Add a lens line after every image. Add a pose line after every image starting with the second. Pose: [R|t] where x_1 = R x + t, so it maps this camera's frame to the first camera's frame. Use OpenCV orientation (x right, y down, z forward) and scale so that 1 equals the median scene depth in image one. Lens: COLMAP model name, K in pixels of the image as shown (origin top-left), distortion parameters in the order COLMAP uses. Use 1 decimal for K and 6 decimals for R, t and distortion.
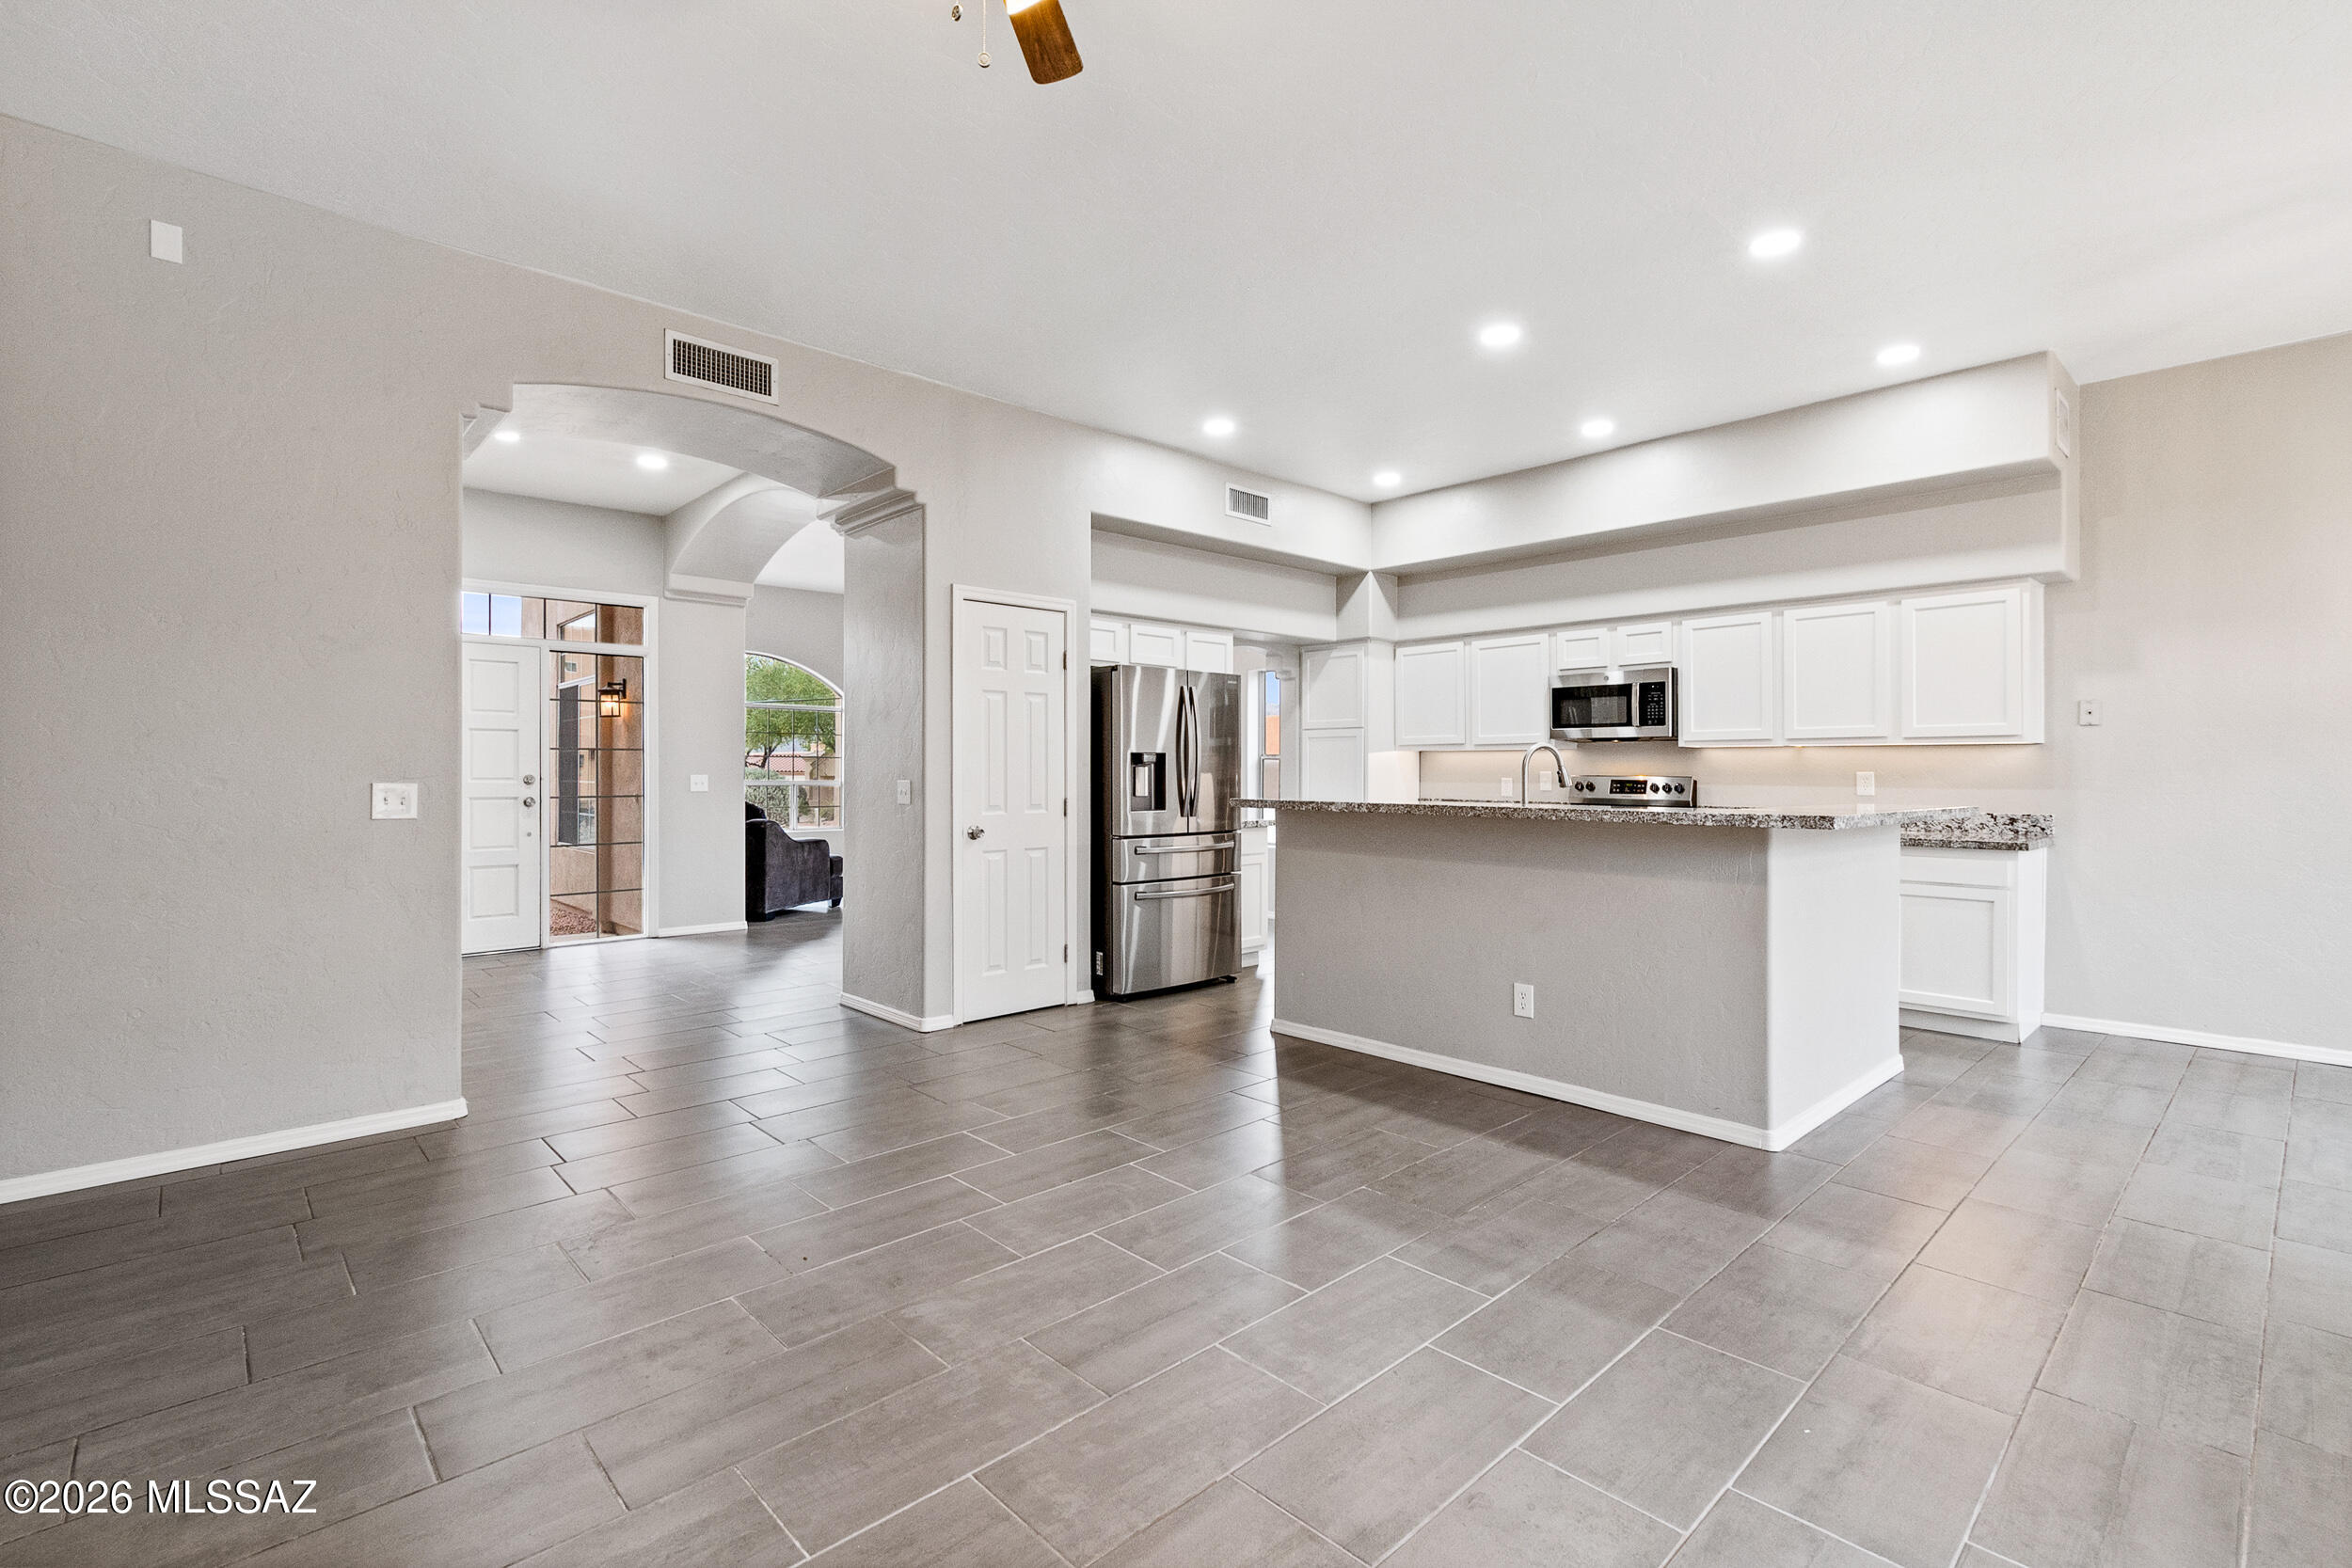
lens RADIAL K [[1063.1, 0, 1187.2], [0, 1063.1, 769.1], [0, 0, 1]] dist [0.004777, -0.000537]
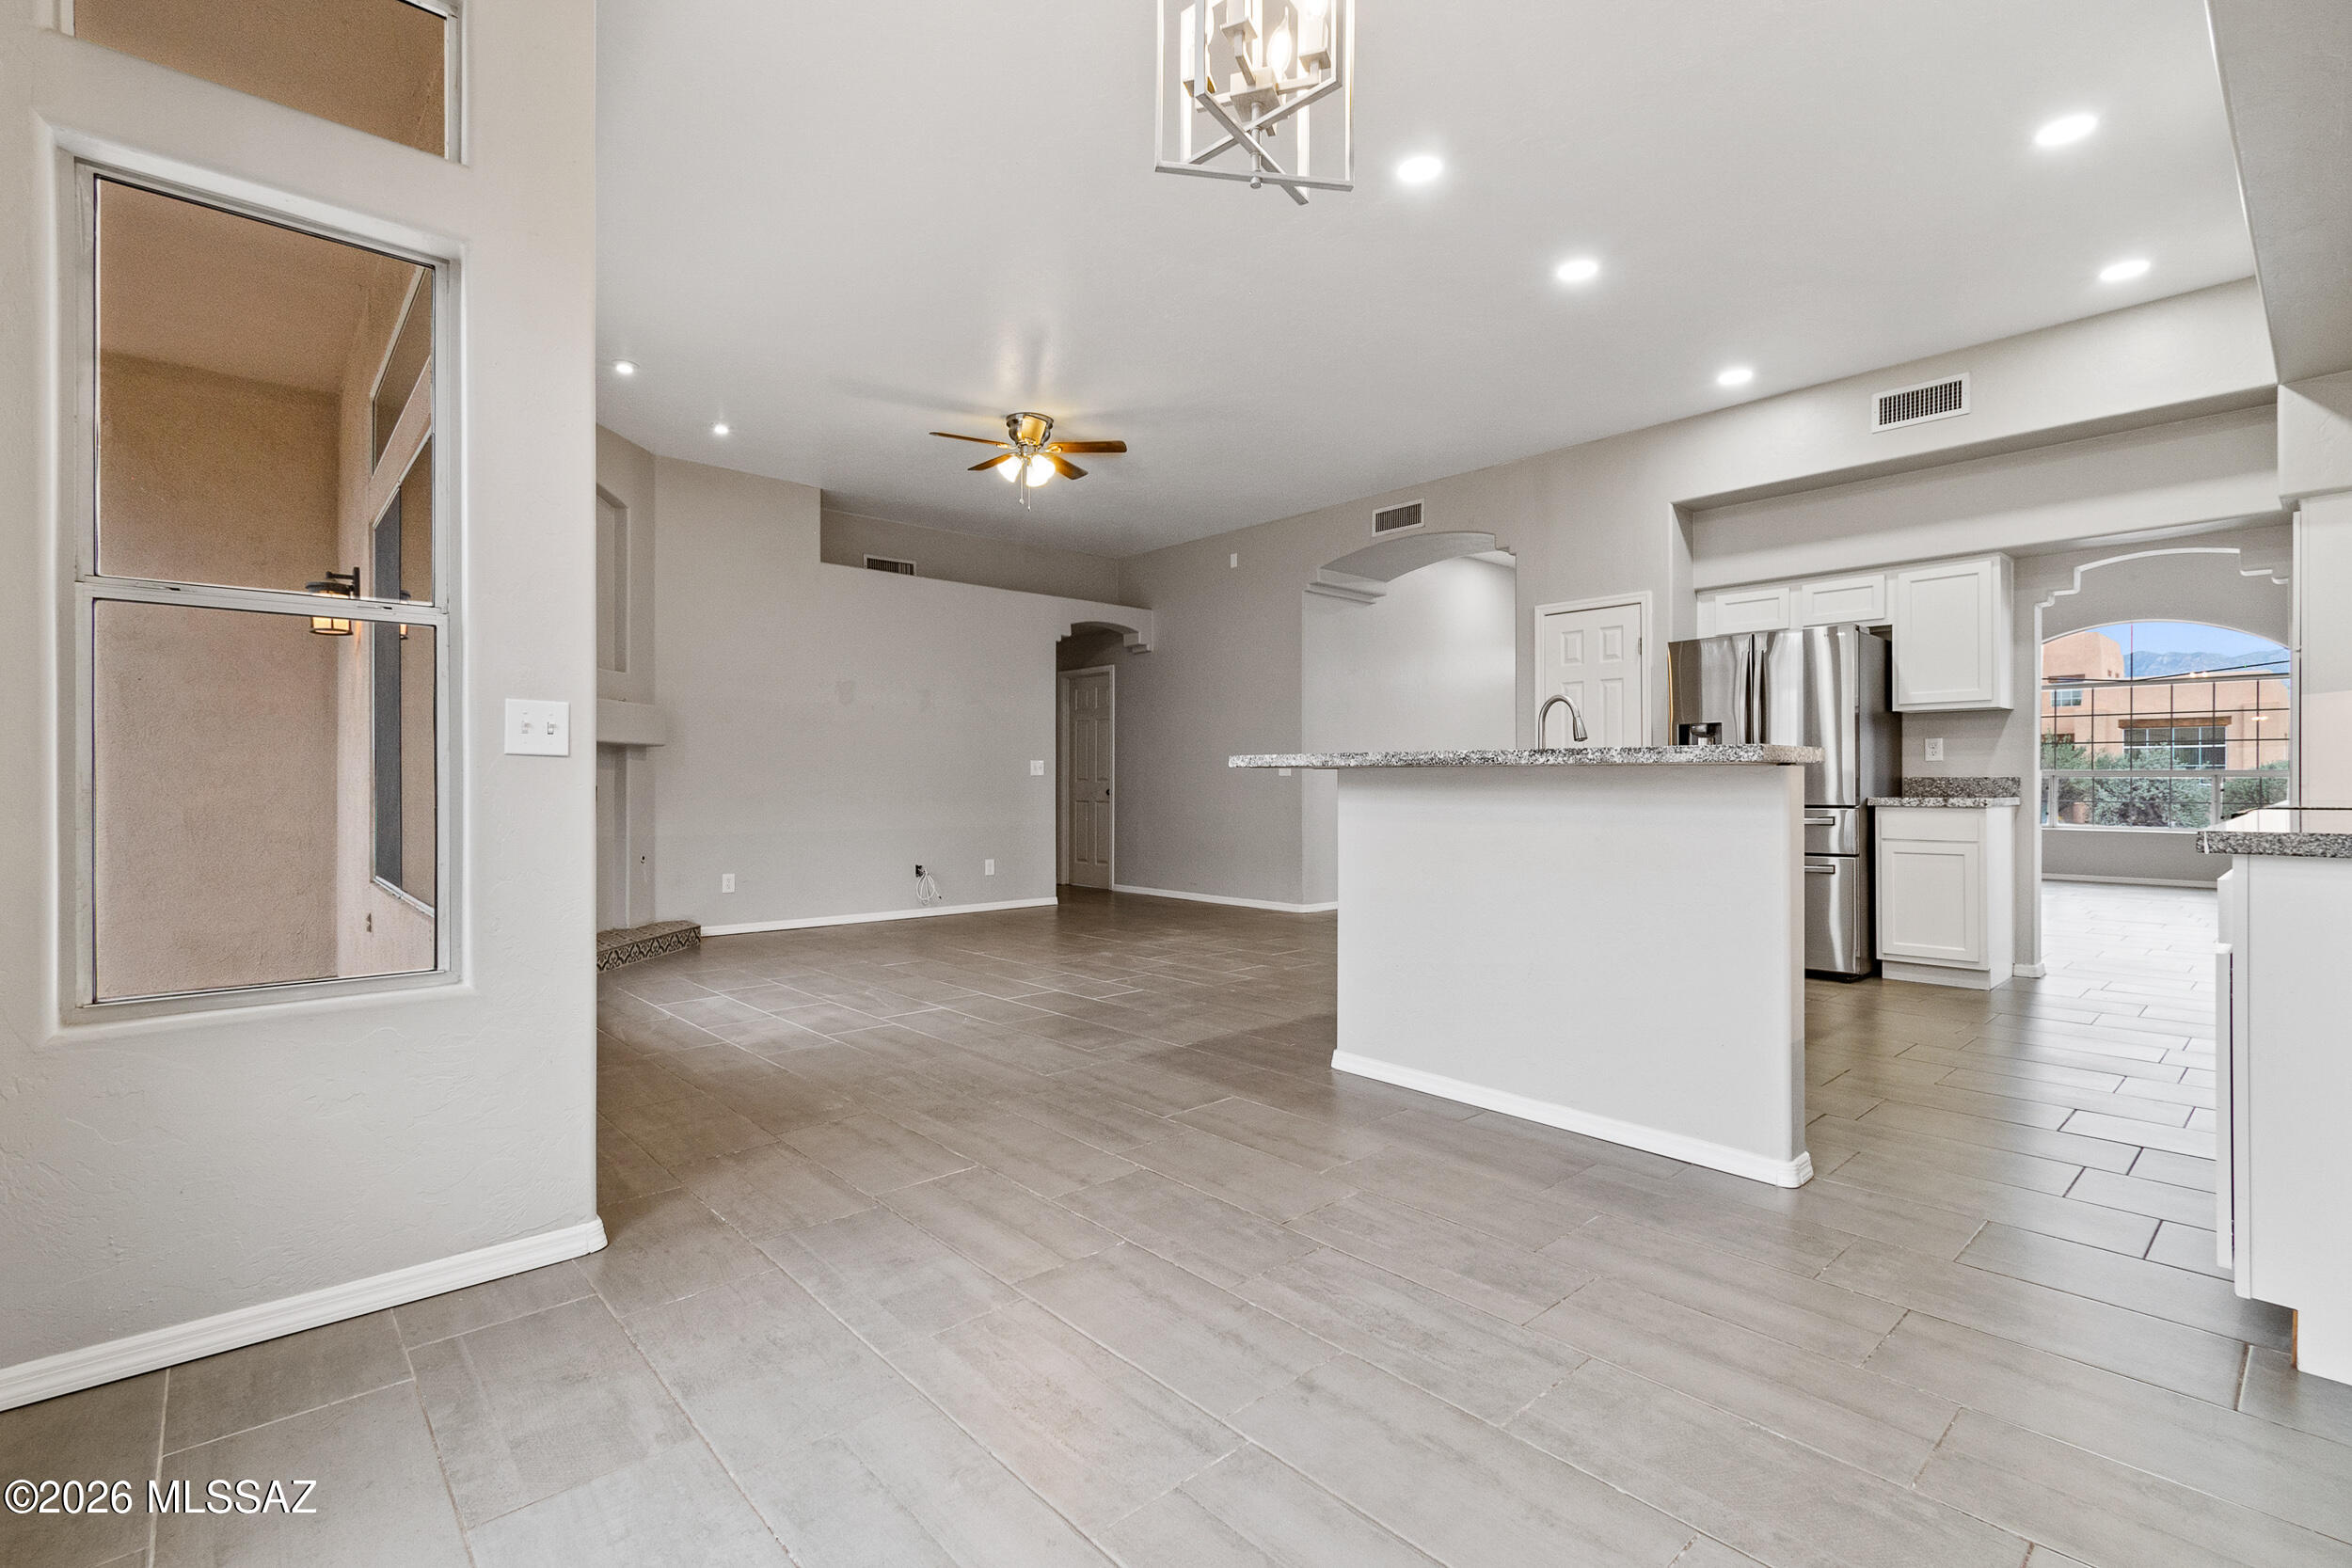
lens RADIAL K [[1063.1, 0, 1185.9], [0, 1063.1, 782.0], [0, 0, 1]] dist [0.004777, -0.000537]
pose [[-0.013545, -0.002699, -0.999905, 1.086012], [0.004179, 0.999987, -0.002756, 0.045648], [0.999900, -0.004216, -0.013534, 0.571777]]
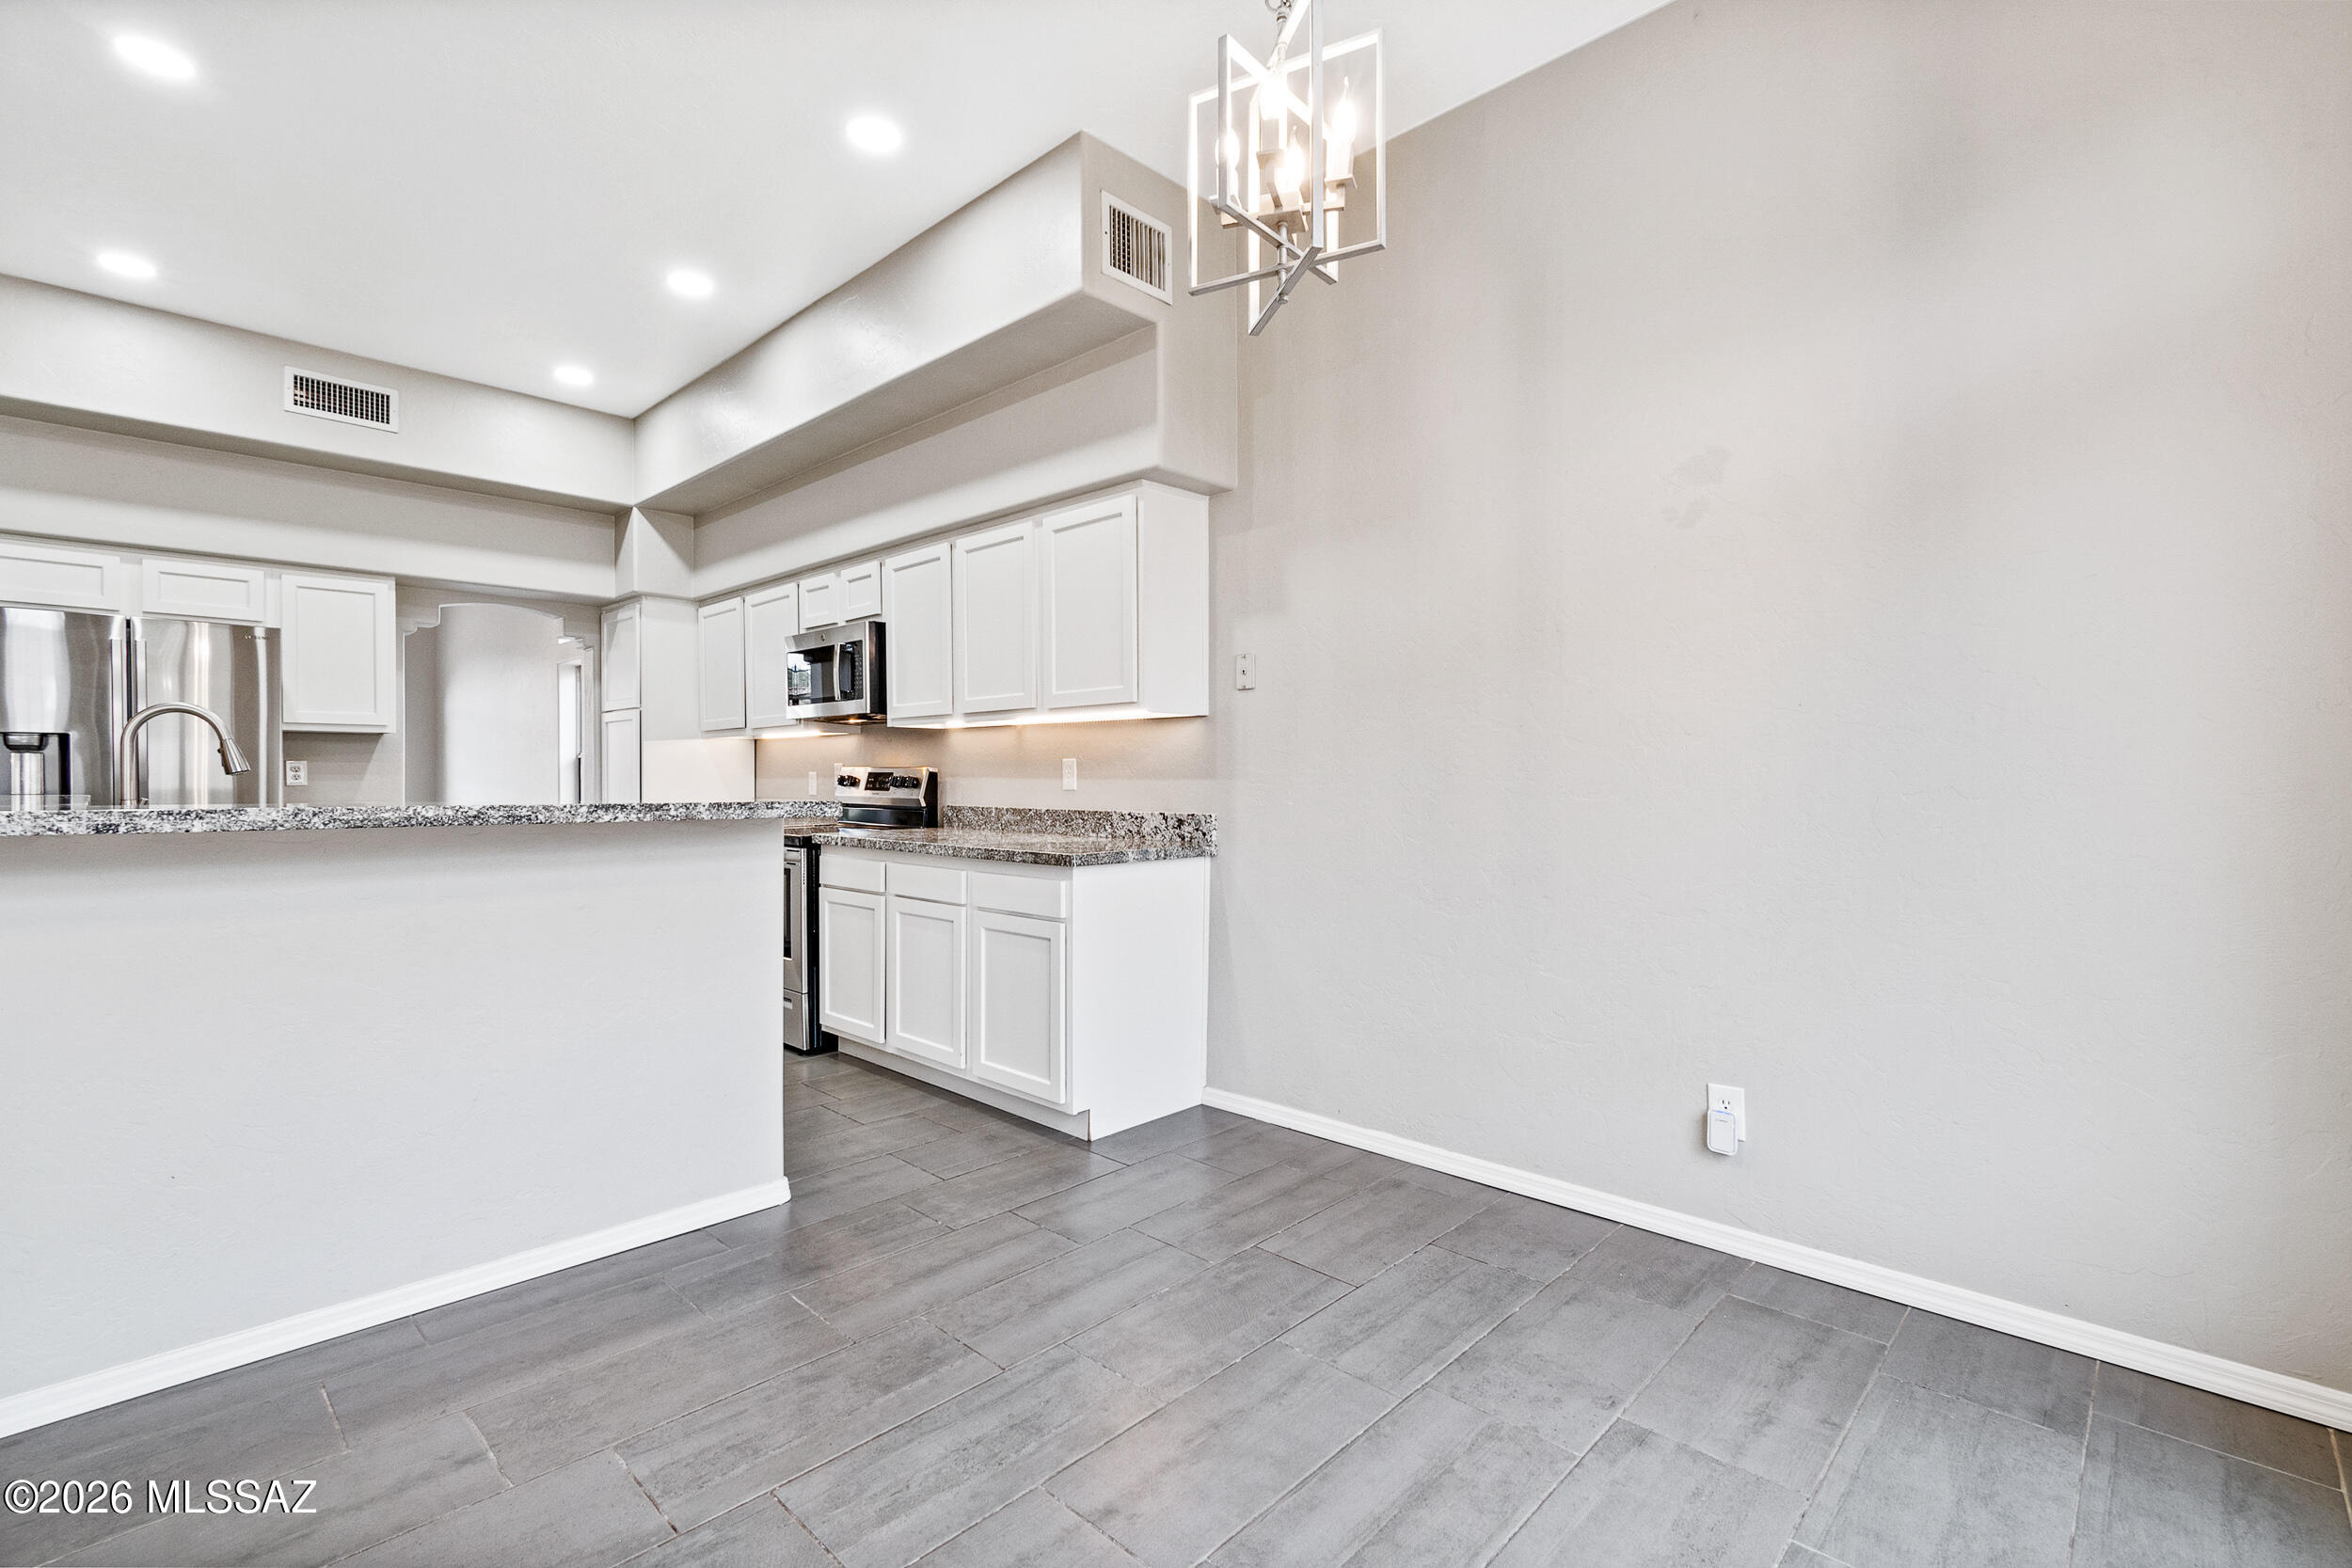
lens RADIAL K [[1063.1, 0, 1178.0], [0, 1063.1, 783.9], [0, 0, 1]] dist [0.004777, -0.000537]
pose [[0.997919, -0.003425, 0.064385, 0.737338], [0.002771, 0.999944, 0.010250, 0.014697], [-0.064416, -0.010051, 0.997873, 0.279317]]
